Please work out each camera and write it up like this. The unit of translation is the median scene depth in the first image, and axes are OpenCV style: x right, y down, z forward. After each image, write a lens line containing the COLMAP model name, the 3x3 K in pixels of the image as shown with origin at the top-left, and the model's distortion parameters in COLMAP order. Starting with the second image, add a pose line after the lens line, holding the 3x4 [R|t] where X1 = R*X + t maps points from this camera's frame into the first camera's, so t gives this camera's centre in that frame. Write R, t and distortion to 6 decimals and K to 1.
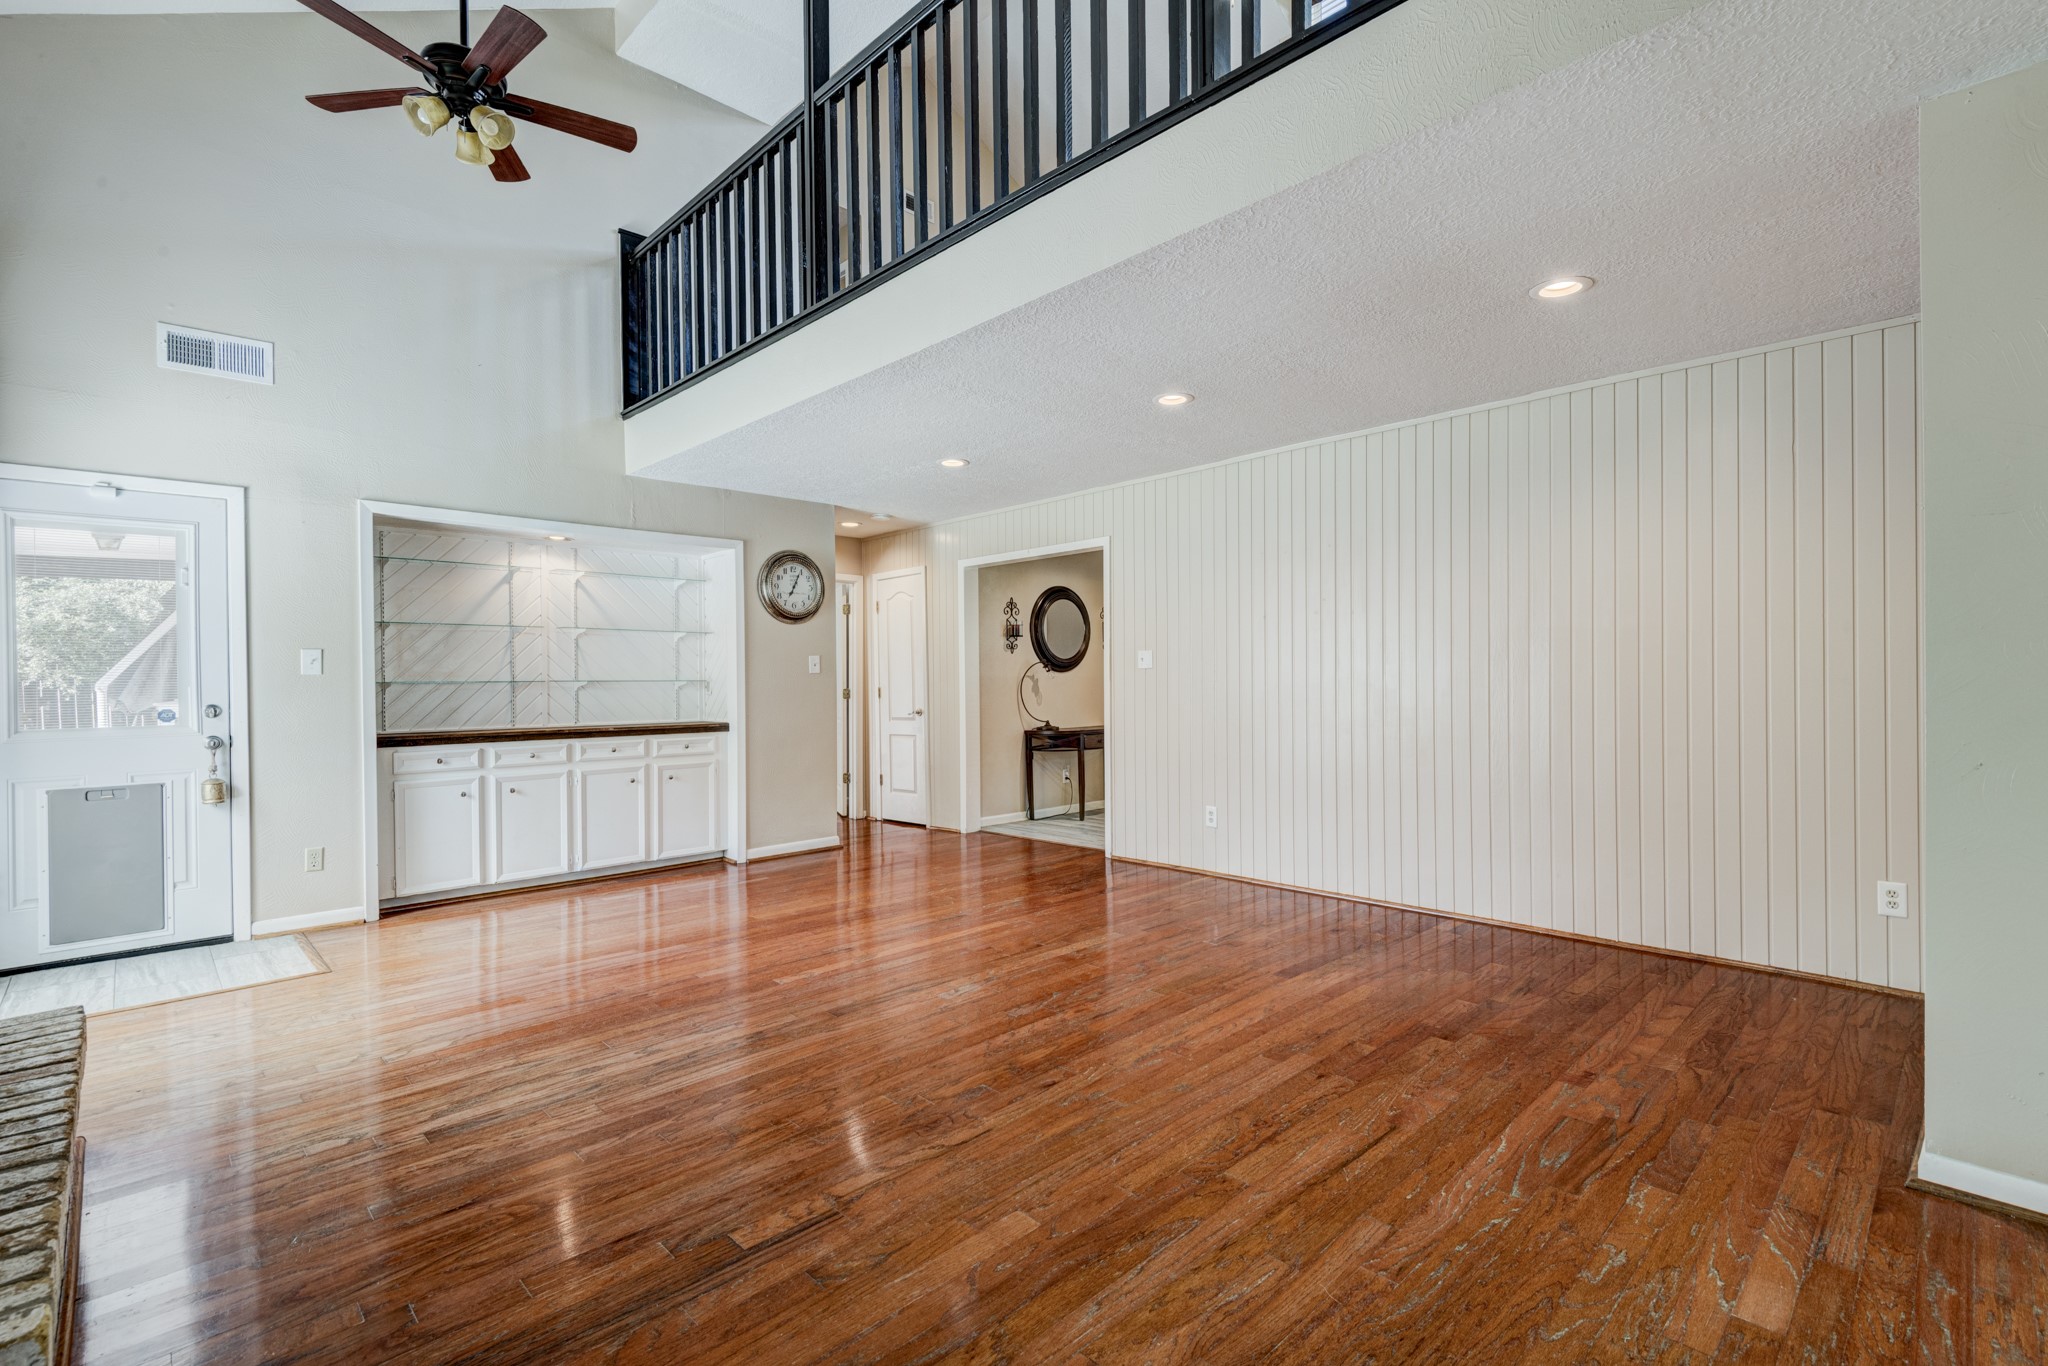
lens RADIAL K [[930.7, 0, 1024.0], [0, 930.7, 683.0], [0, 0, 1]] dist [0.029344, -0.017879]
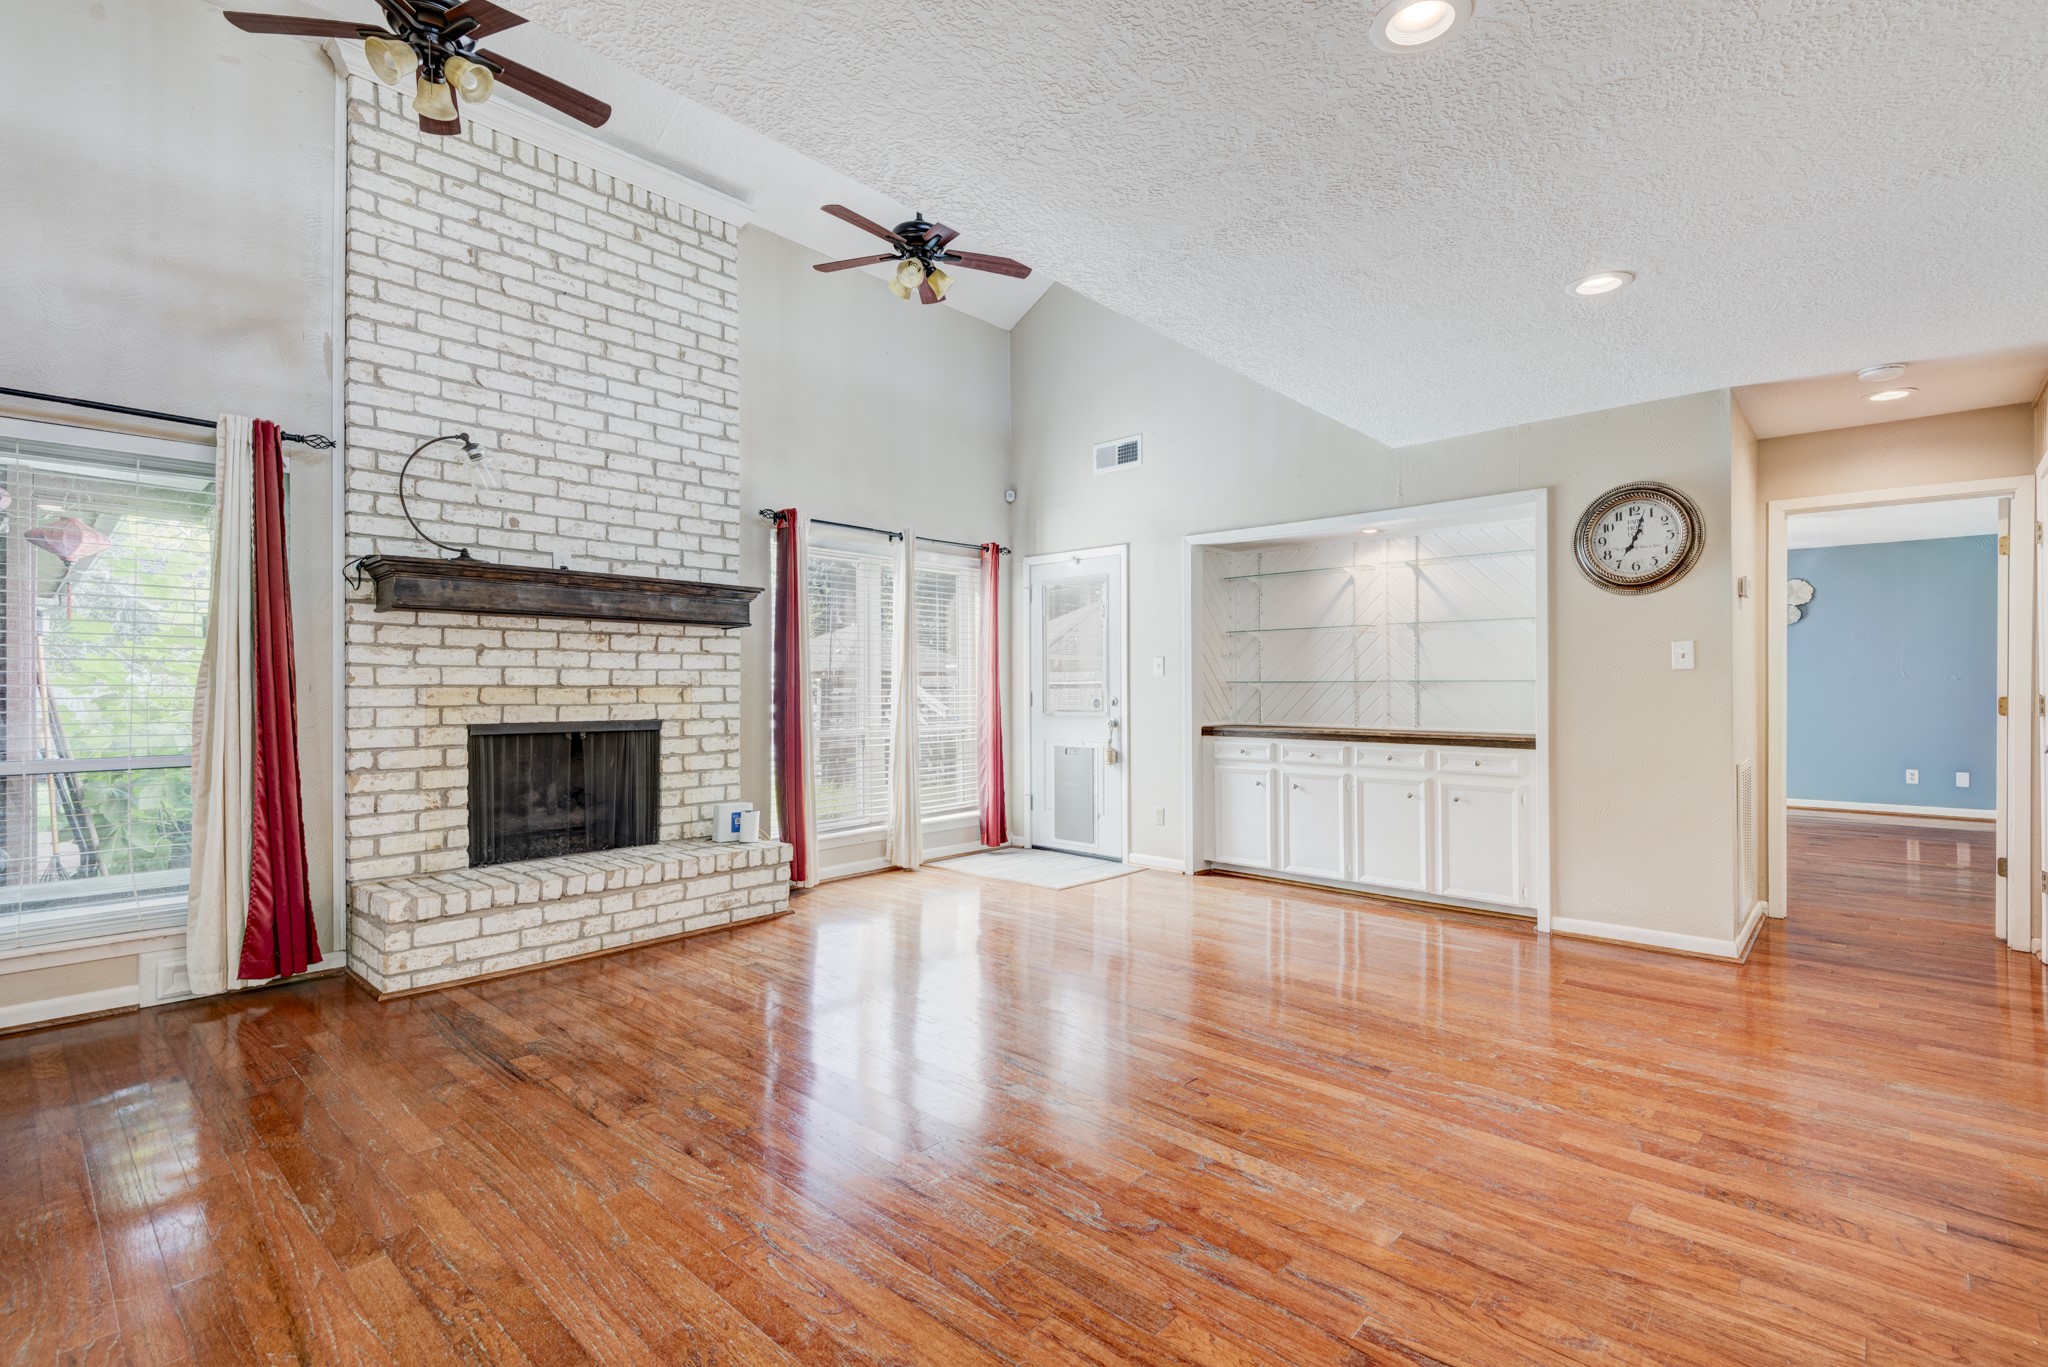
lens RADIAL K [[930.7, 0, 1024.0], [0, 930.7, 683.5], [0, 0, 1]] dist [0.029344, -0.017879]
pose [[0.060351, 0.005778, -0.998161, 0.598084], [0.000057, 0.999983, 0.005792, -0.007224], [0.998177, -0.000406, 0.060349, 0.822581]]
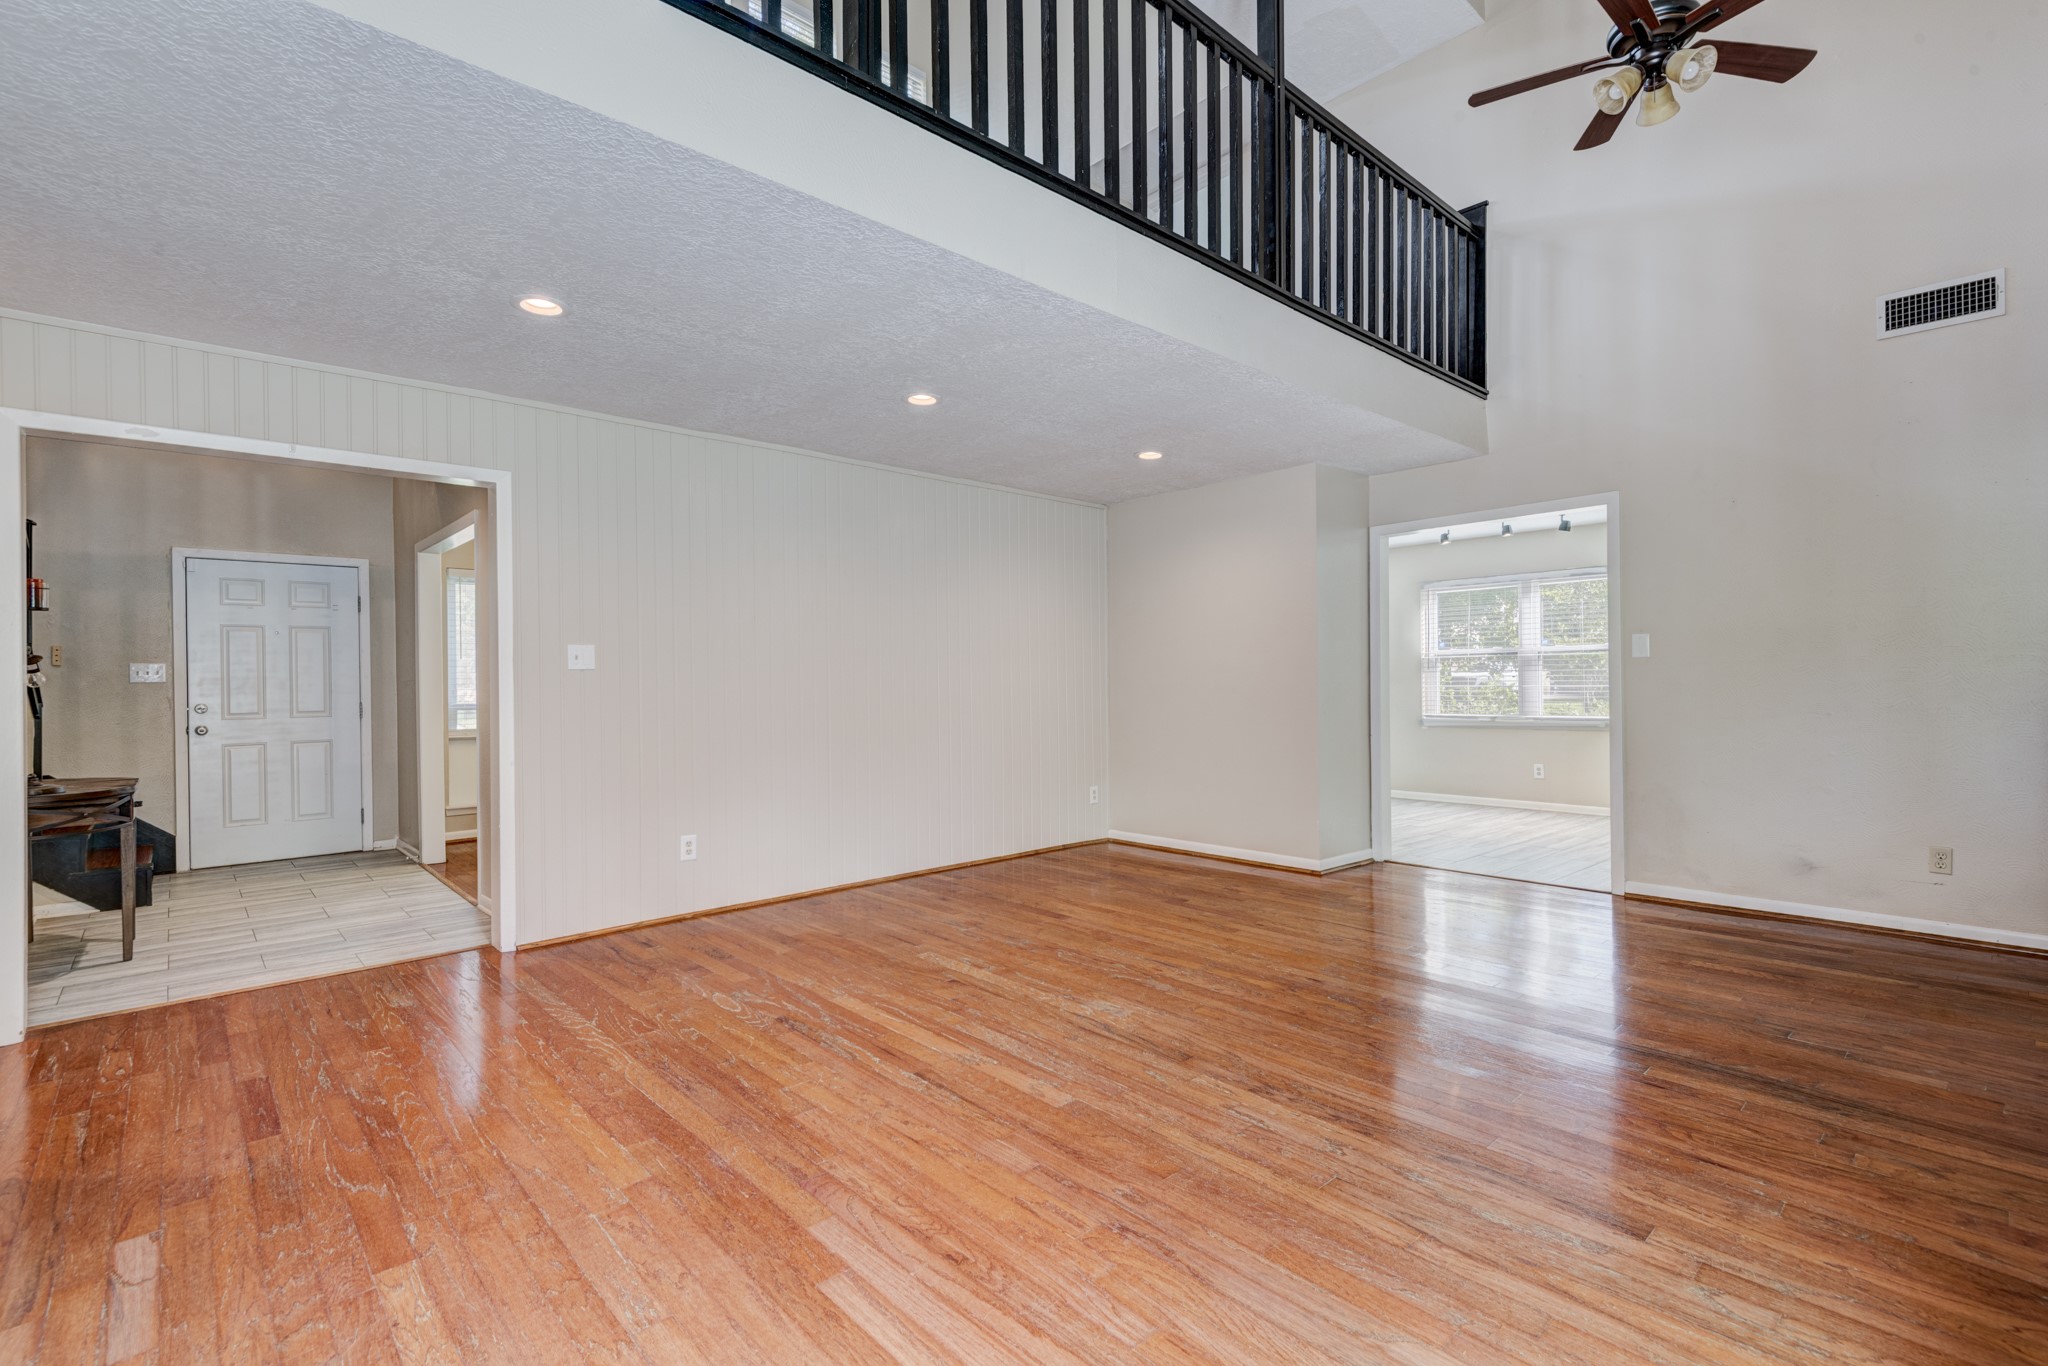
lens RADIAL K [[936.5, 0, 1036.6], [0, 936.5, 682.6], [0, 0, 1]] dist [0.026103, -0.016969]
pose [[0.015942, 0.010238, 0.999821, -0.866668], [0.013495, 0.999854, -0.010454, 0.009754], [-0.999782, 0.013660, 0.015802, 0.896459]]
